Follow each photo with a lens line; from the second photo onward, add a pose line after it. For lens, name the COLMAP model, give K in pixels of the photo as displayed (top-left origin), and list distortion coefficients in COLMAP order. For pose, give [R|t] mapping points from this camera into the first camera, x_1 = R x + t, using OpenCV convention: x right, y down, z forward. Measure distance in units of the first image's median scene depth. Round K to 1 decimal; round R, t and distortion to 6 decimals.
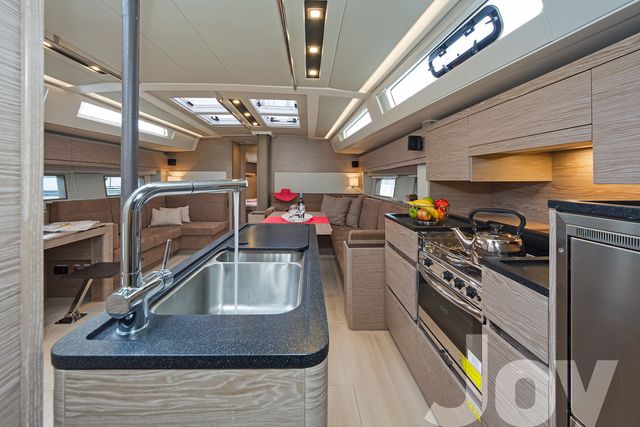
lens RADIAL K [[240.7, 0, 317.6], [0, 240.7, 183.9], [0, 0, 1]] dist [0.000440, -0.000088]
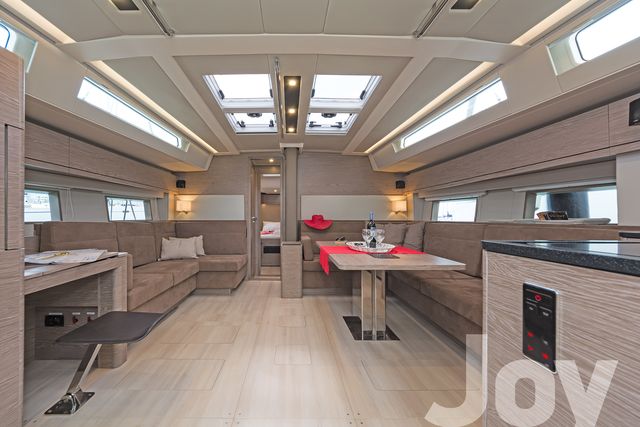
lens RADIAL K [[239.9, 0, 290.2], [0, 239.9, 218.3], [0, 0, 1]] dist [0.000447, -0.000133]
pose [[0.999315, -0.005204, -0.036651, -0.230752], [0.004827, 0.999934, -0.010380, 0.047669], [0.036703, 0.010196, 0.999274, 0.212807]]
